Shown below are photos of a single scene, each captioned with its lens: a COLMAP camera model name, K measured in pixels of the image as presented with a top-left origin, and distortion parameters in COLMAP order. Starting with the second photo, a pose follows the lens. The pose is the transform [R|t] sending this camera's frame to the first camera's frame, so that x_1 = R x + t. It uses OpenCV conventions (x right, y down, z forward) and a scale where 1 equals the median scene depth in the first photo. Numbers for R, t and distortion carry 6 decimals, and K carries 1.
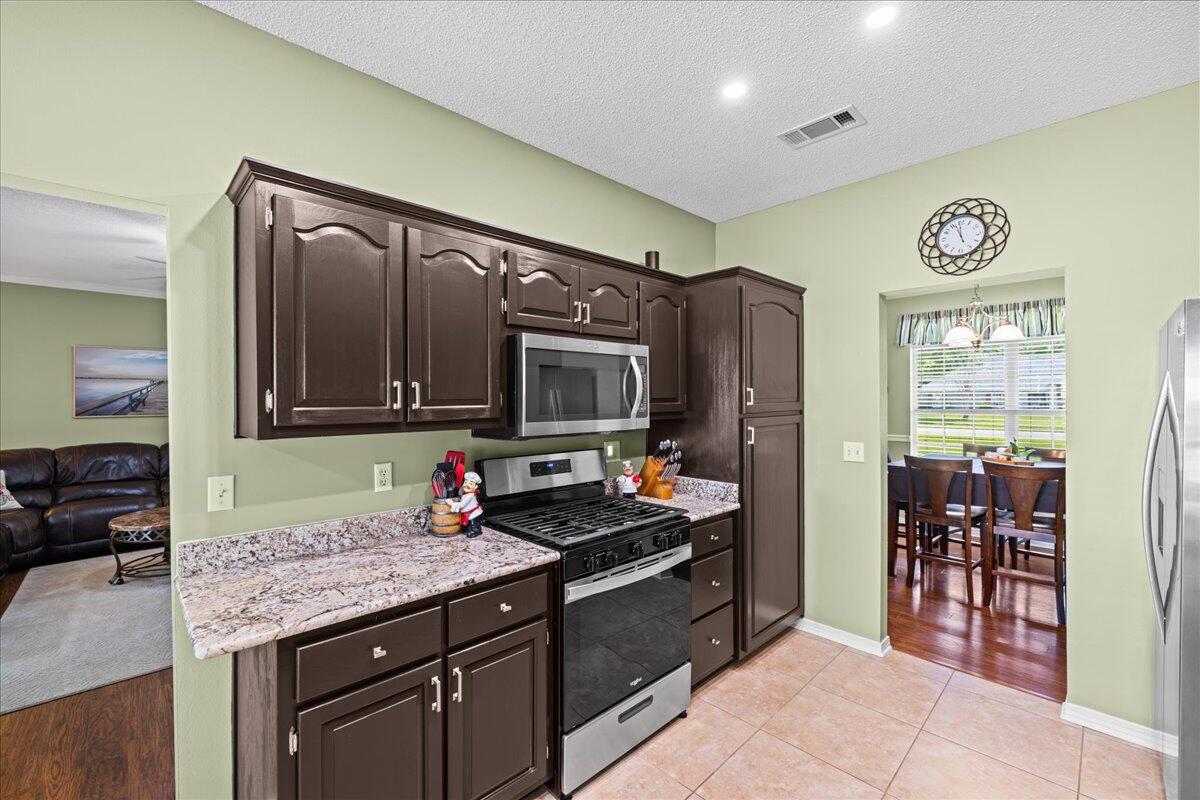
lens RADIAL K [[496.0, 0, 603.8], [0, 496.0, 397.9], [0, 0, 1]] dist [-0.003214, -0.000037]
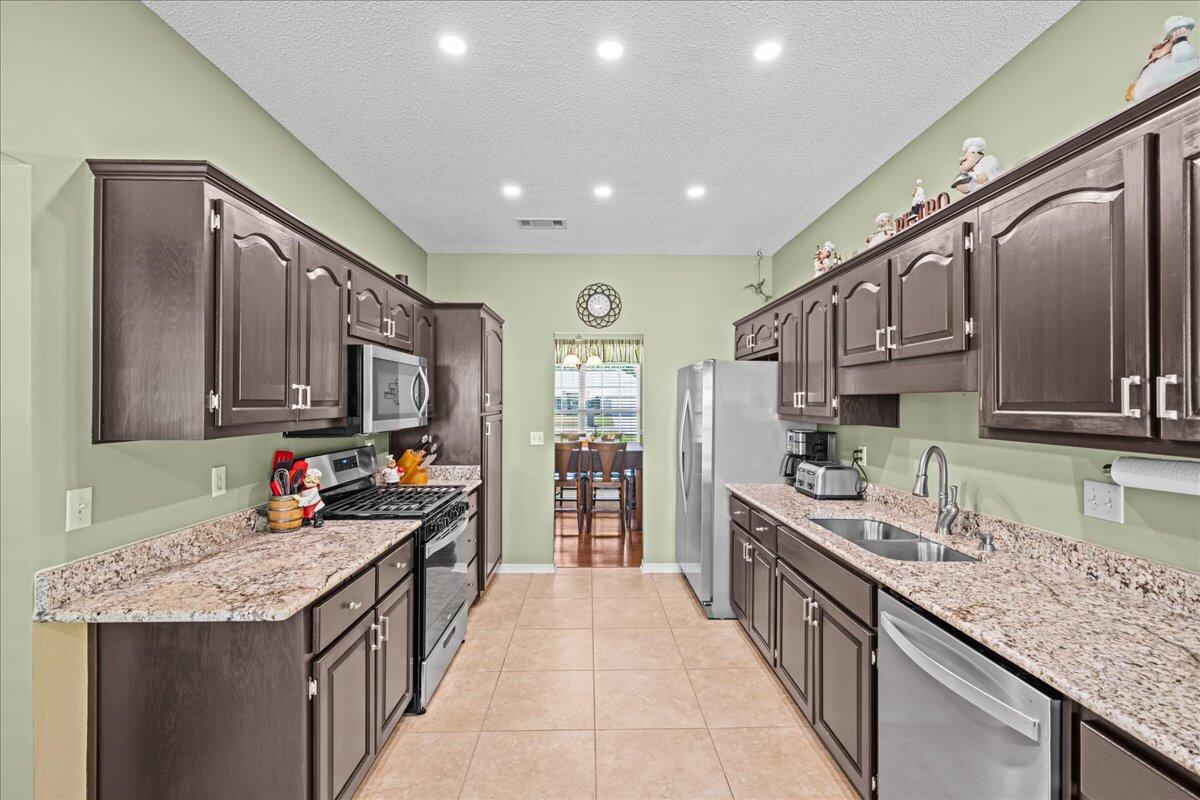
lens RADIAL K [[496.0, 0, 601.5], [0, 496.0, 398.5], [0, 0, 1]] dist [-0.003214, -0.000037]
pose [[0.685463, 0.009659, 0.728043, -0.558054], [-0.005693, 0.999953, -0.007907, 0.002104], [-0.728085, 0.001276, 0.685486, -0.177103]]
